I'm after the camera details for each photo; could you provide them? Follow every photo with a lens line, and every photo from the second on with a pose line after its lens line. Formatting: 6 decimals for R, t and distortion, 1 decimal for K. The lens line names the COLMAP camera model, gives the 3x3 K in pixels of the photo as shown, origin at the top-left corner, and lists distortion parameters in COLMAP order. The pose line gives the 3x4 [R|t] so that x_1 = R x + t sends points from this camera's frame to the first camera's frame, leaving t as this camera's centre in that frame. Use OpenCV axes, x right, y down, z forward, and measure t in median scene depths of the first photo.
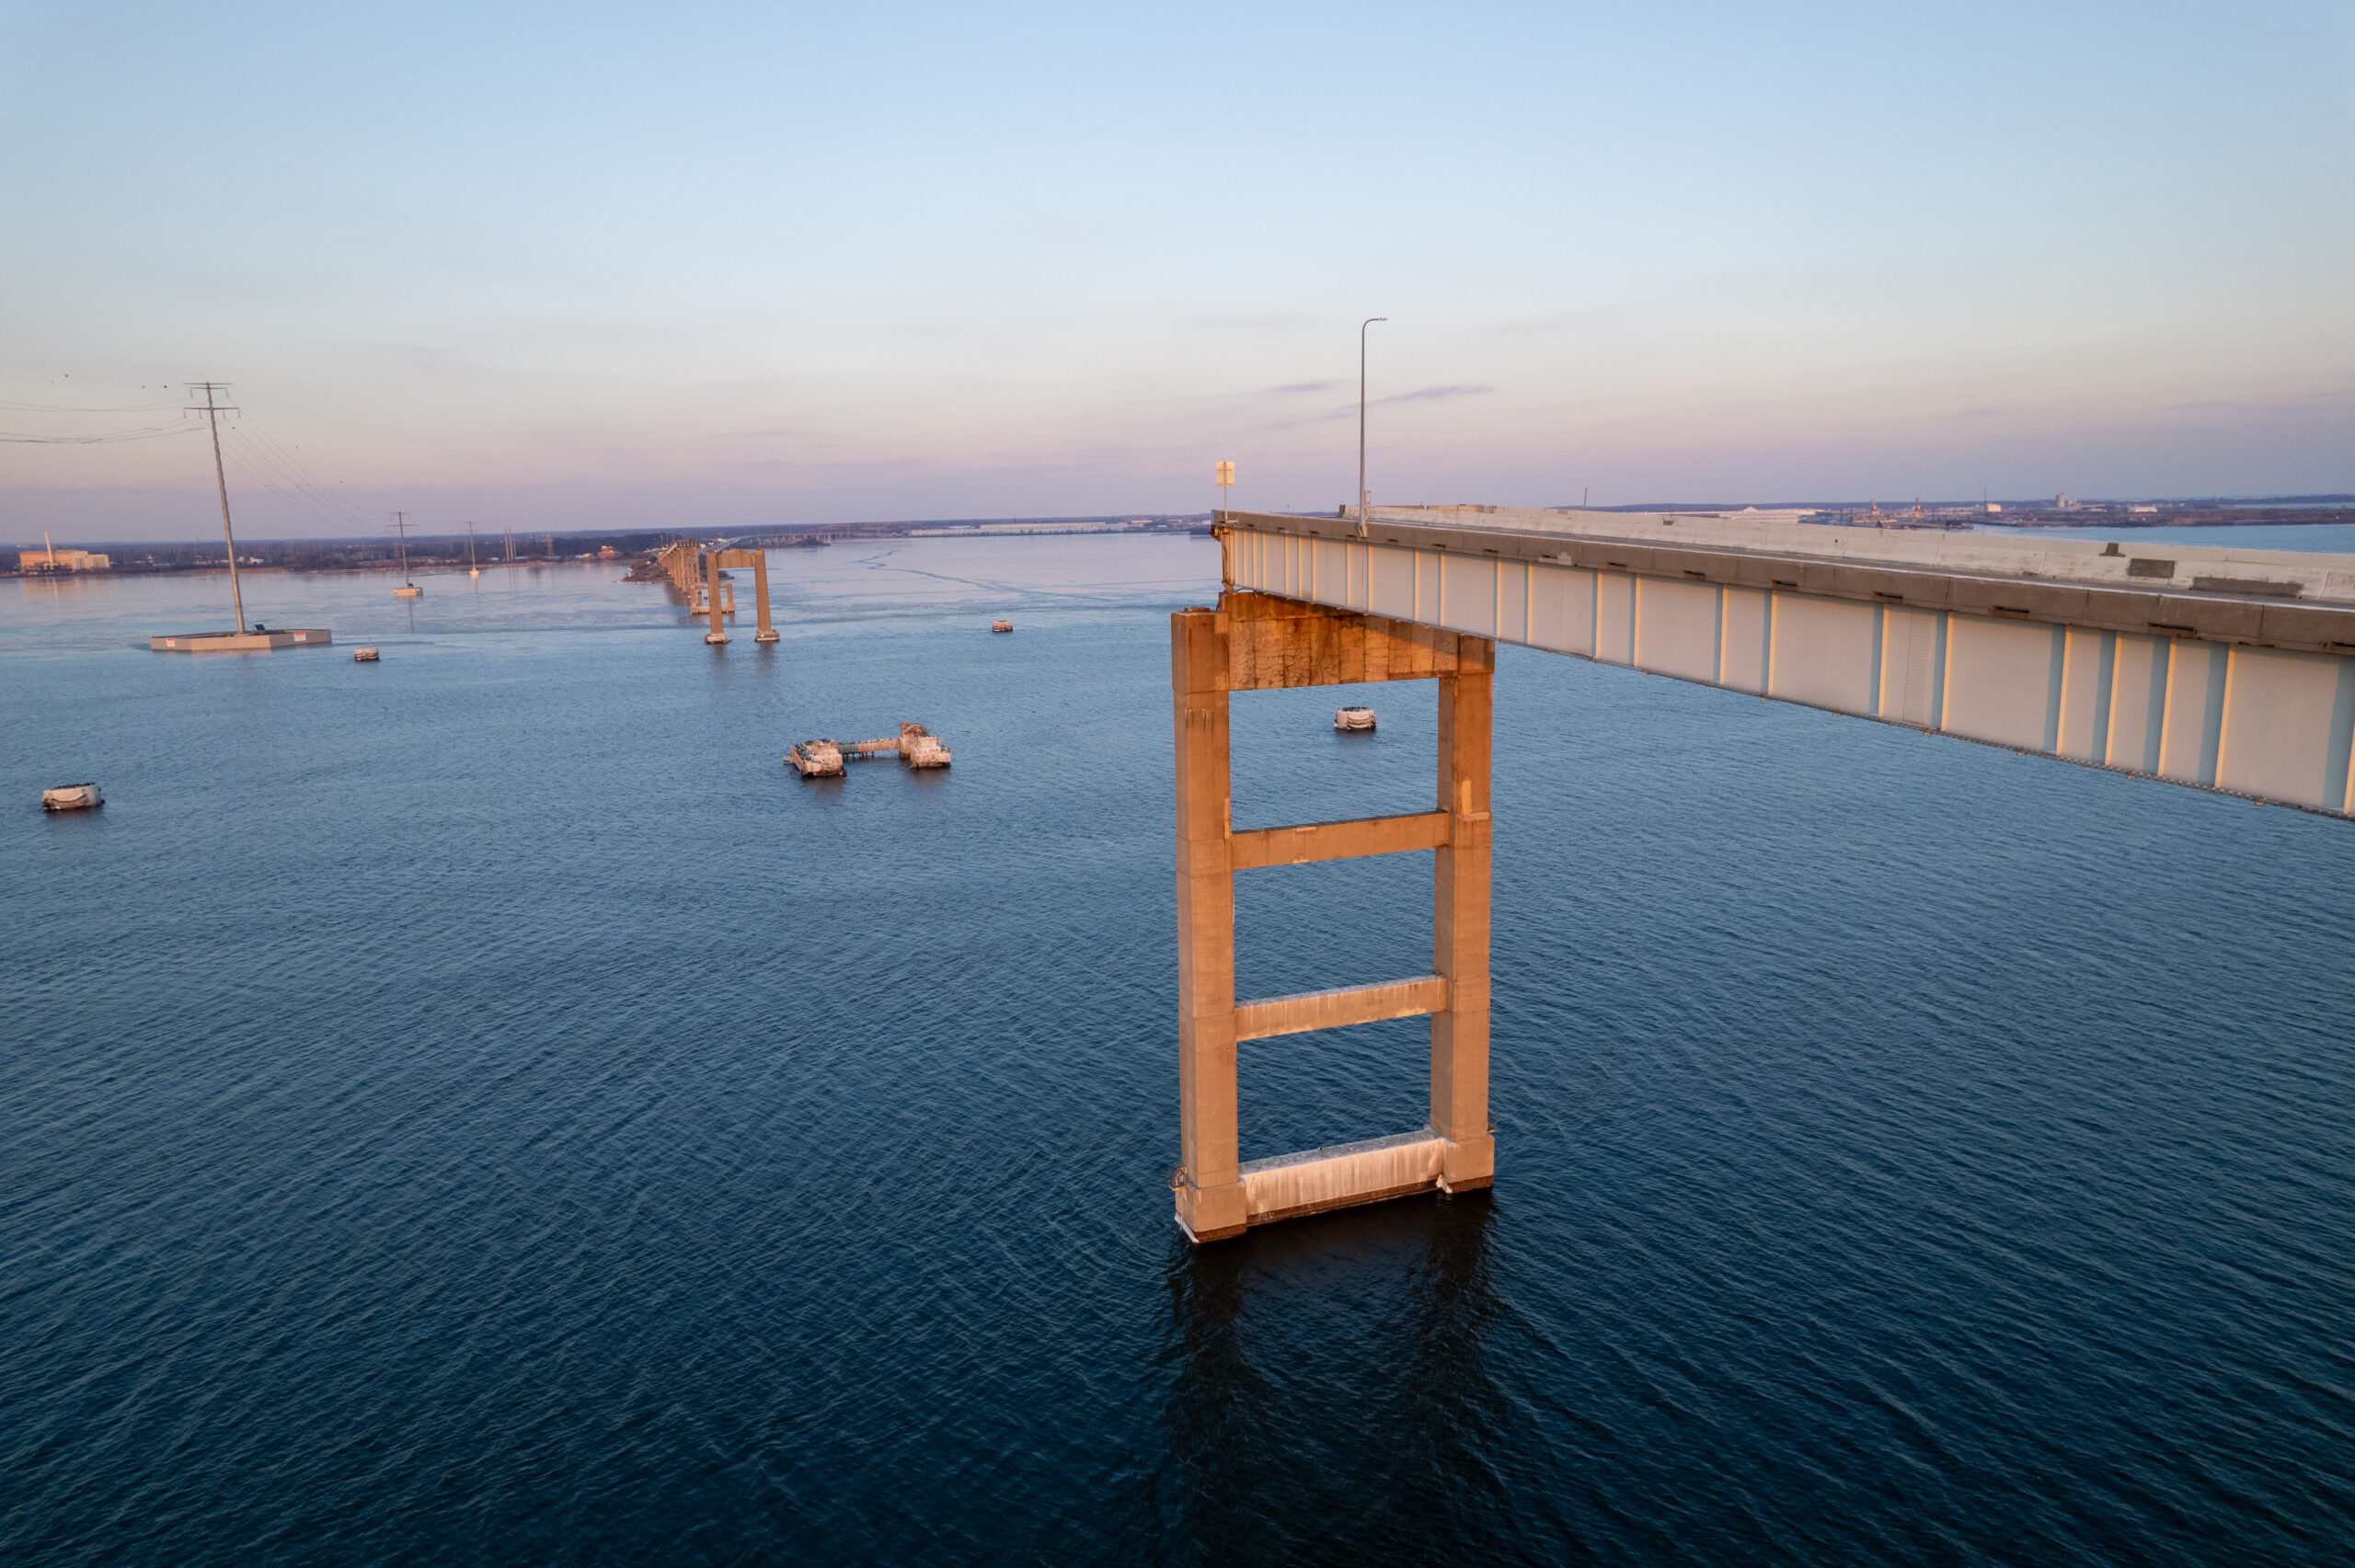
lens RADIAL K [[1509.1, 0, 1178.1], [0, 1509.1, 801.0], [0, 0, 1]] dist [-0.074525, 0.068267]
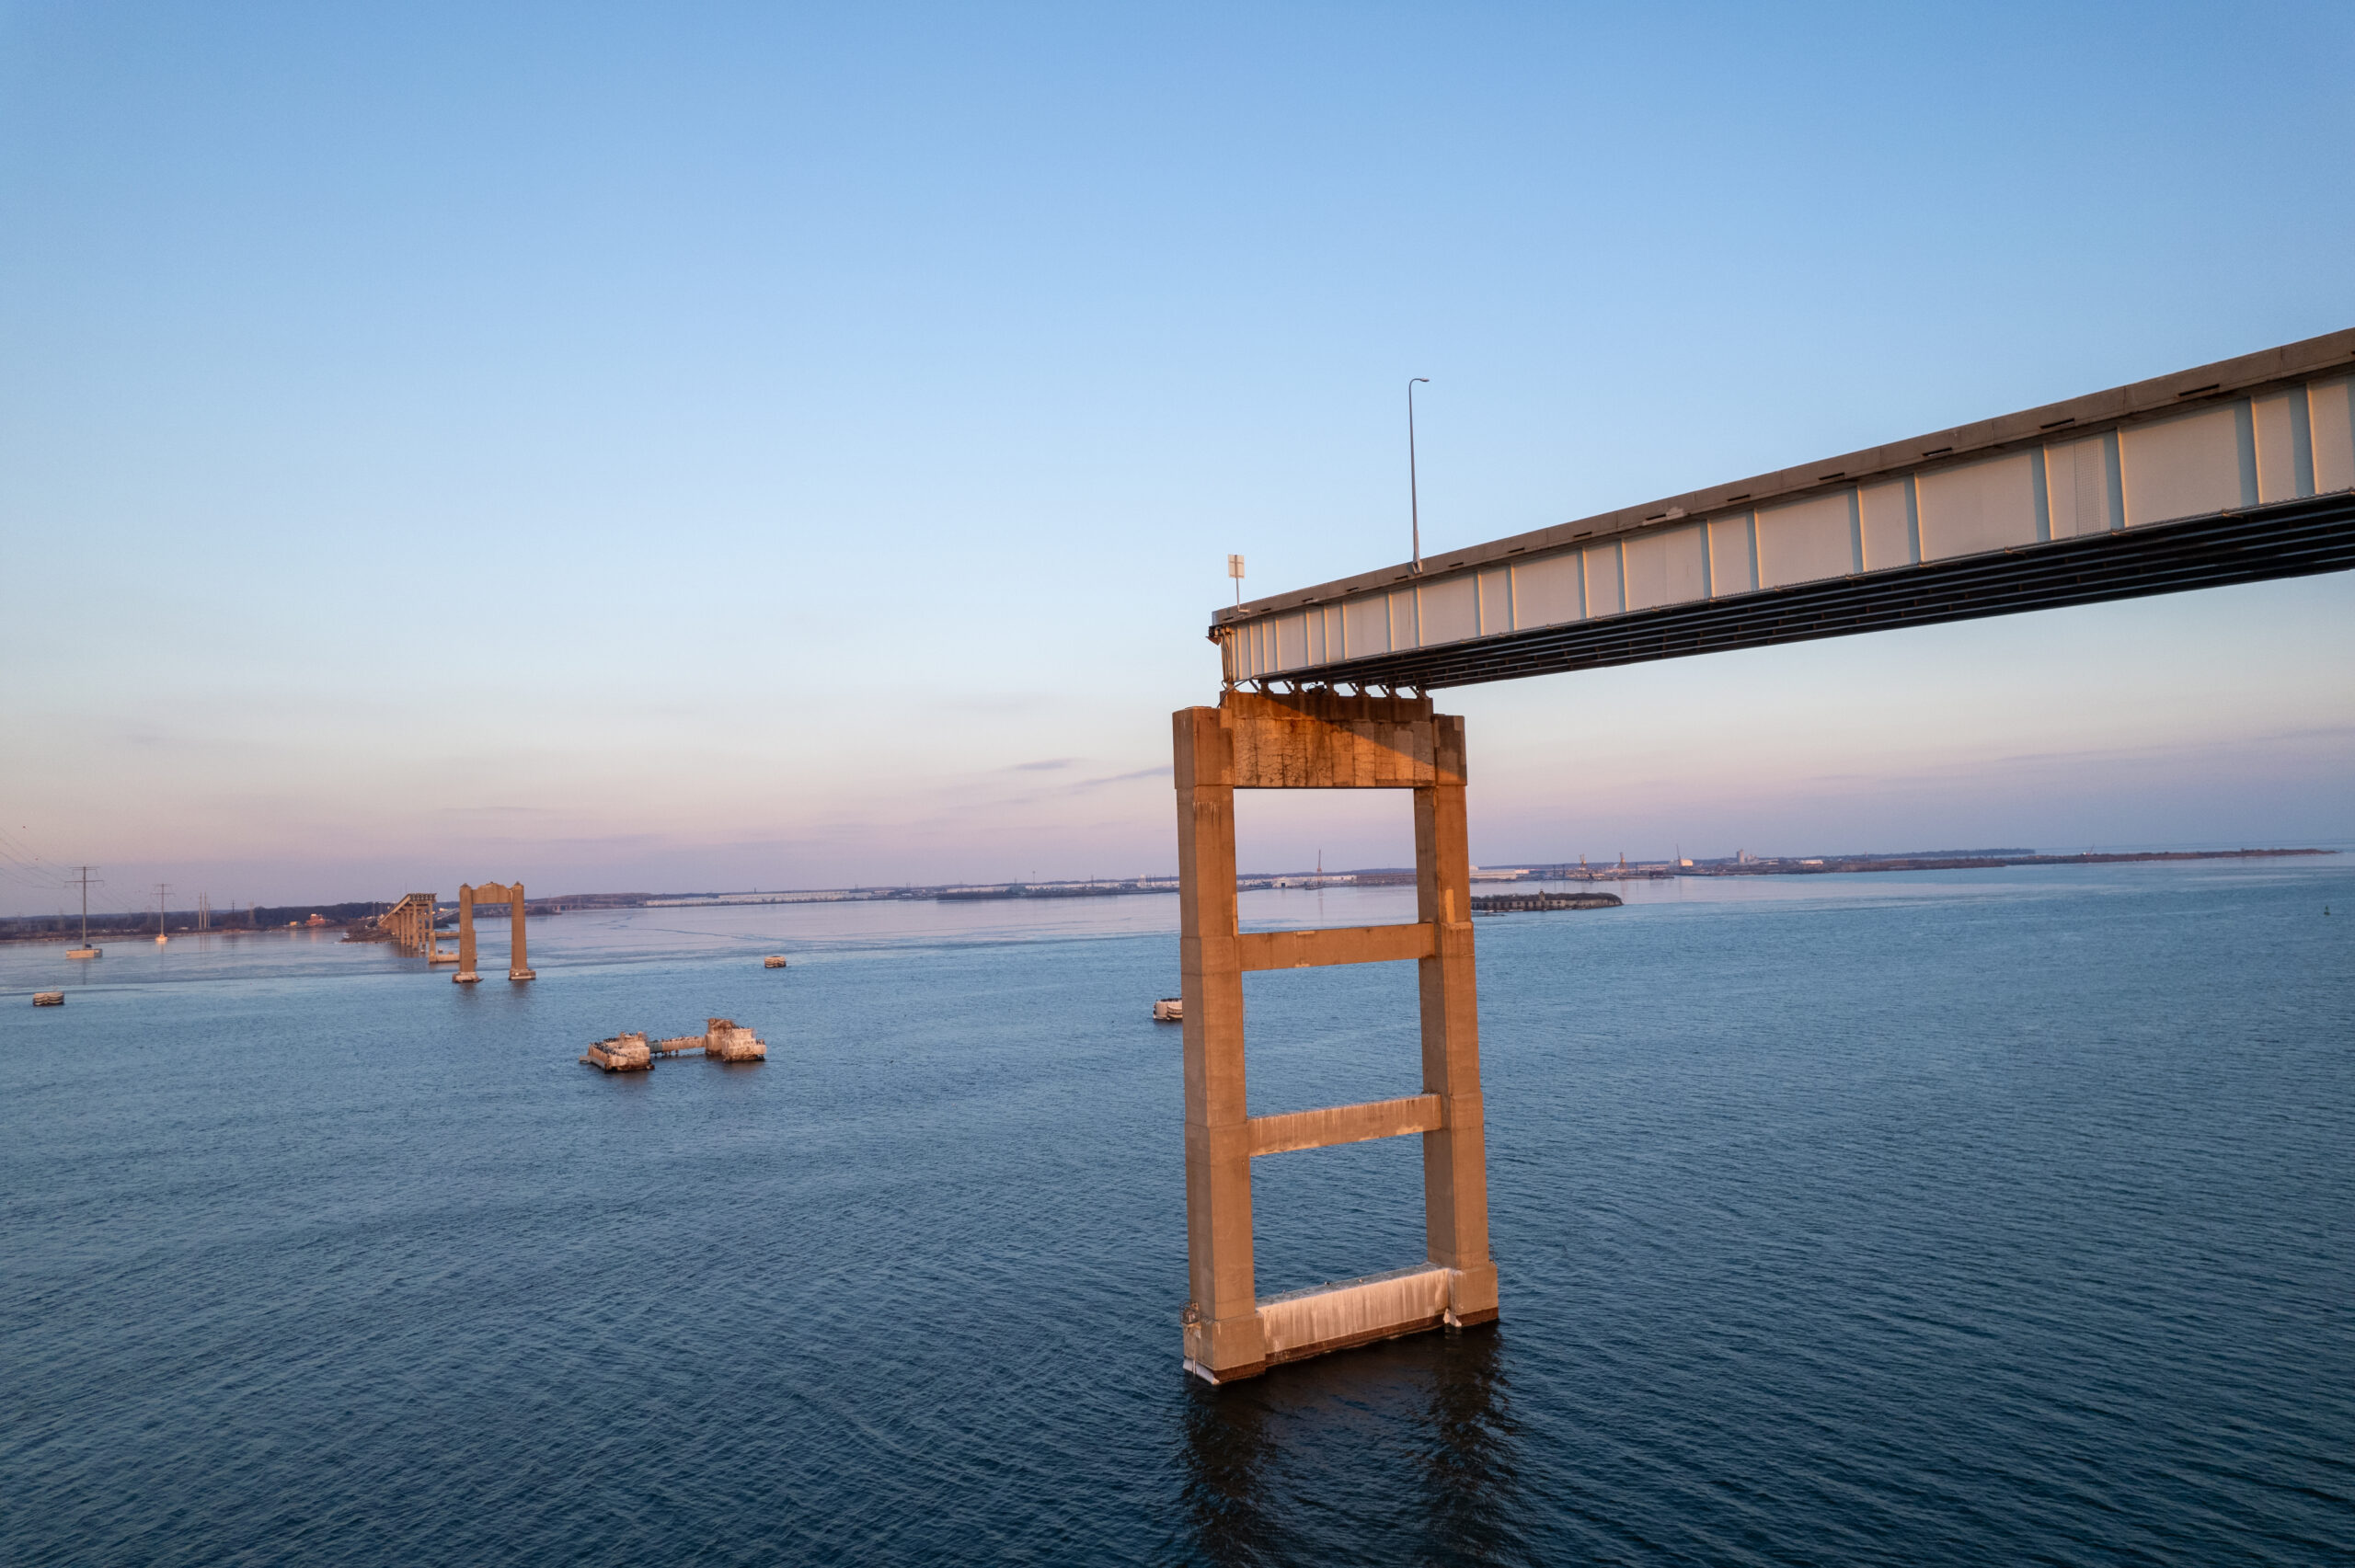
lens RADIAL K [[1509.1, 0, 1178.1], [0, 1509.1, 801.0], [0, 0, 1]] dist [-0.074525, 0.068267]
pose [[0.984991, -0.003461, 0.172572, -0.161877], [0.045626, 0.969459, -0.240973, 0.162797], [-0.166467, 0.245230, 0.955066, 0.043104]]
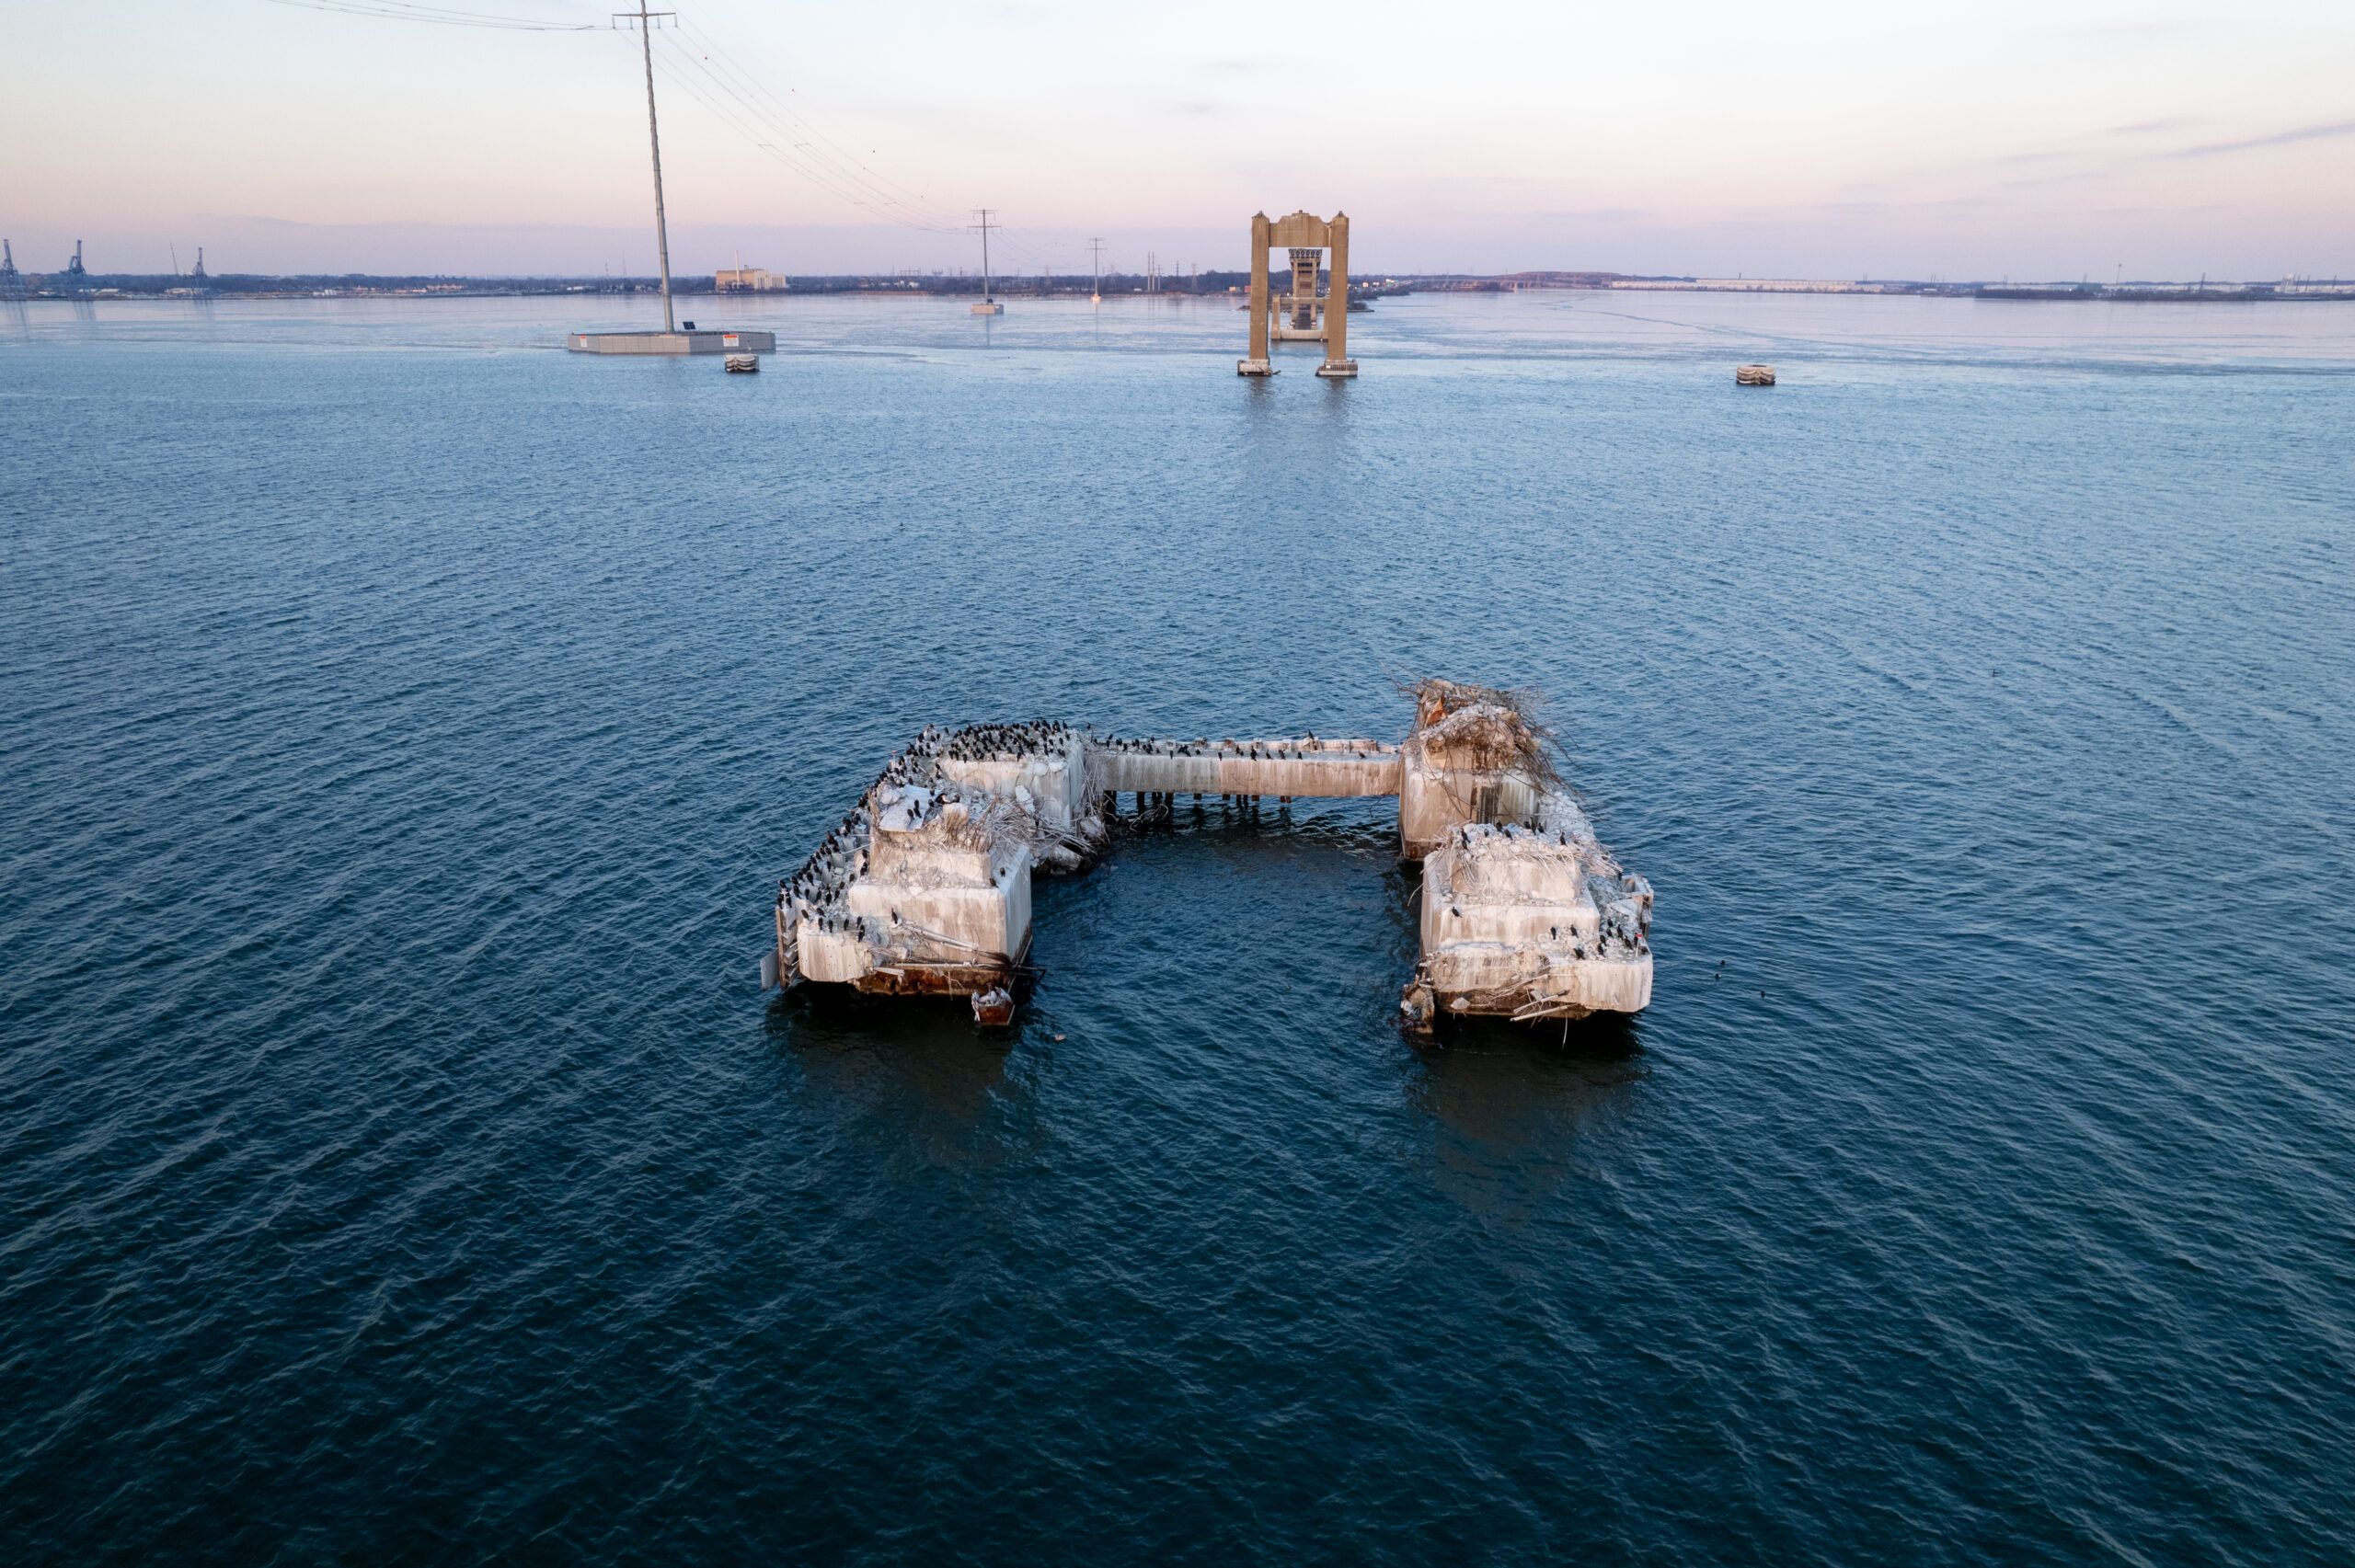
lens RADIAL K [[1545.3, 0, 1189.4], [0, 1545.3, 806.6], [0, 0, 1]] dist [-0.072624, 0.067397]
pose [[0.908428, 0.157844, -0.387098, -0.376278], [-0.100410, 0.981256, 0.164480, -0.195084], [0.405805, -0.110549, 0.907249, 2.312242]]
